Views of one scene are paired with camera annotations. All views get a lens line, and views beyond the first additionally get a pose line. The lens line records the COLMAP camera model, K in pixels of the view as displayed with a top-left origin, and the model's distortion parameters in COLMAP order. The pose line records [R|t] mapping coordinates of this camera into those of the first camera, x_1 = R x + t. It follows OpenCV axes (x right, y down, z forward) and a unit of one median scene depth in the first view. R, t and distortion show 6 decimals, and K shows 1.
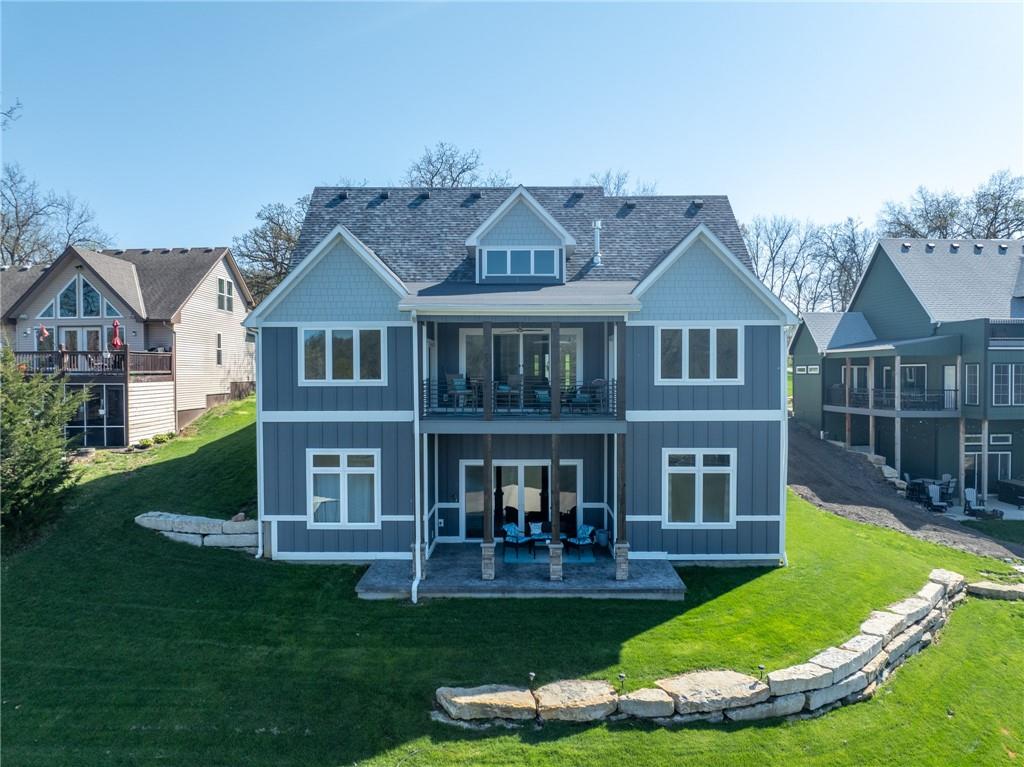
lens RADIAL K [[719.5, 0, 514.8], [0, 719.5, 385.8], [0, 0, 1]] dist [-0.035945, -0.001418]
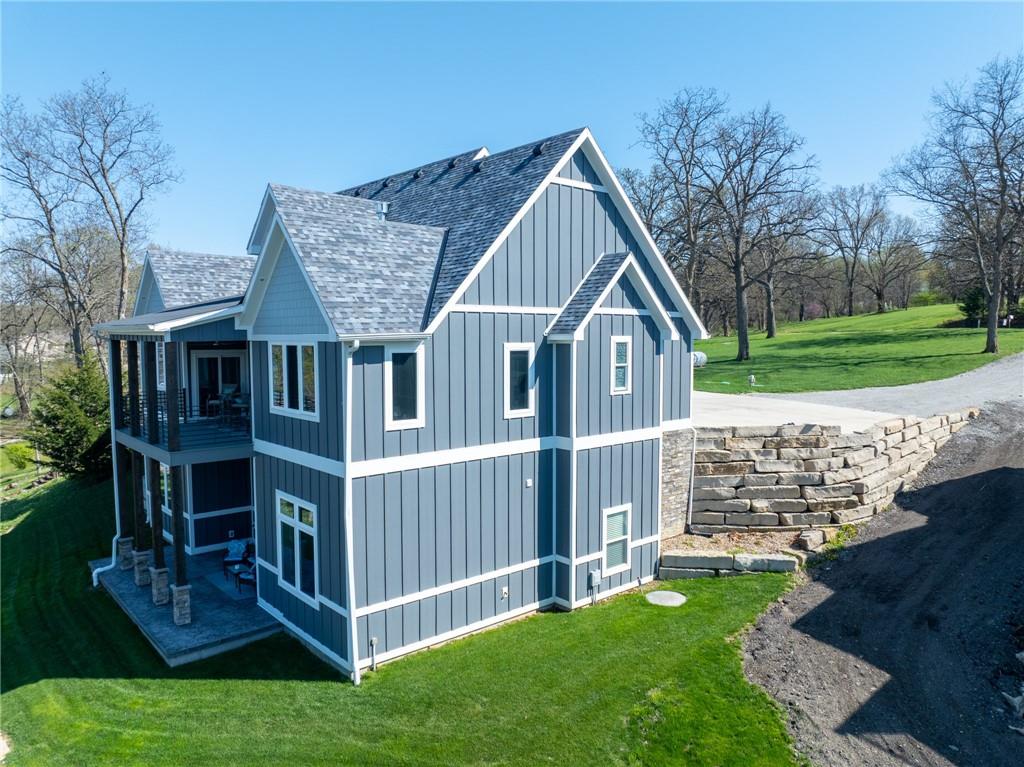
lens RADIAL K [[719.5, 0, 514.8], [0, 719.5, 385.8], [0, 0, 1]] dist [-0.035945, -0.001418]
pose [[0.667363, 0.055424, -0.742667, 0.989113], [-0.013919, 0.997981, 0.061970, -0.086301], [0.744602, -0.031019, 0.666787, 0.655156]]
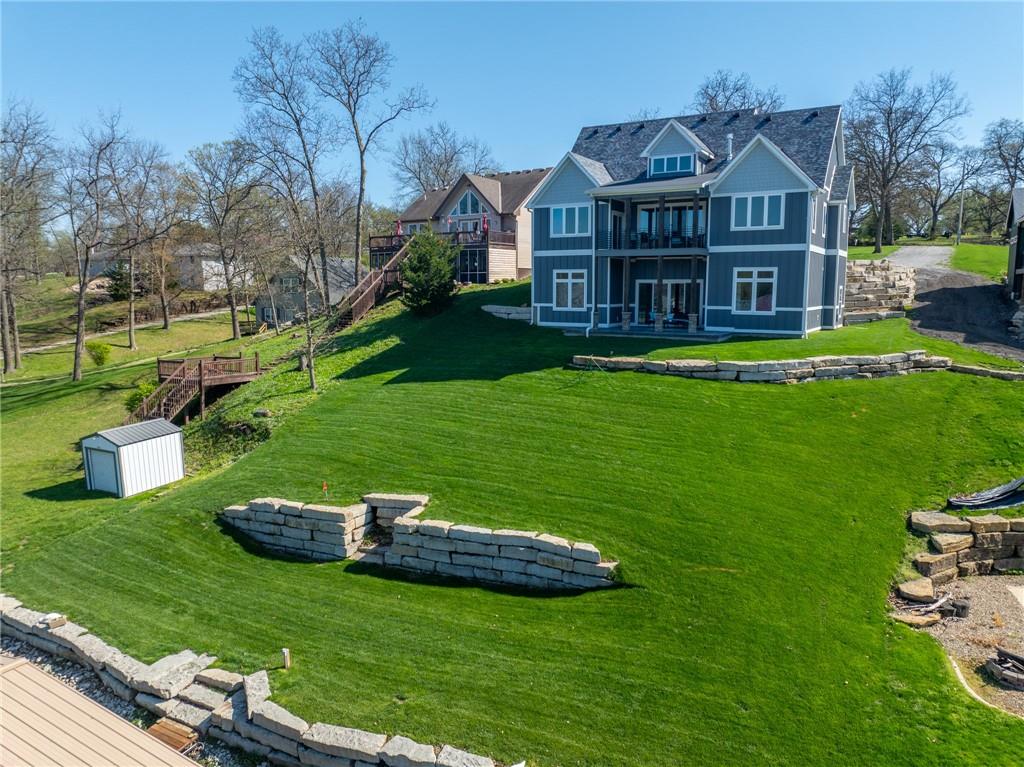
lens RADIAL K [[719.5, 0, 514.8], [0, 719.5, 385.8], [0, 0, 1]] dist [-0.035945, -0.001418]
pose [[0.858140, 0.072827, -0.508224, 0.651108], [-0.011937, 0.992451, 0.122059, 0.165175], [0.513277, -0.098676, 0.852531, -0.780103]]
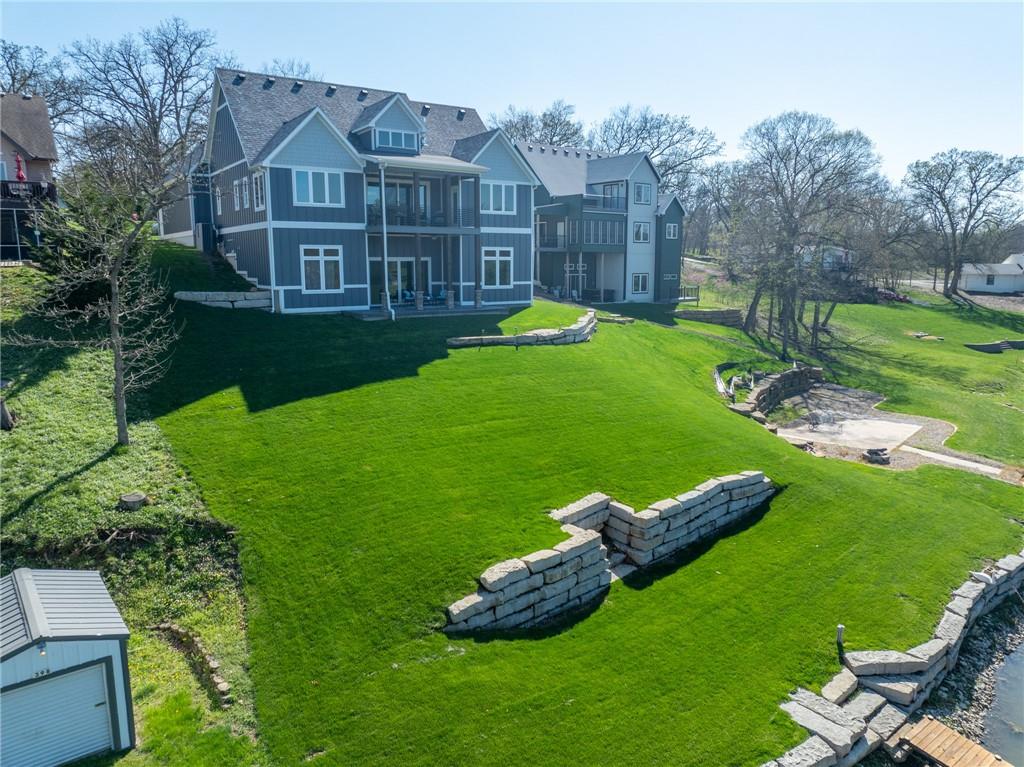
lens RADIAL K [[719.5, 0, 514.8], [0, 719.5, 385.8], [0, 0, 1]] dist [-0.035945, -0.001418]
pose [[0.814459, -0.096419, 0.572154, -0.860763], [0.007723, 0.987810, 0.155472, 0.155738], [-0.580170, -0.122207, 0.805275, -0.652917]]
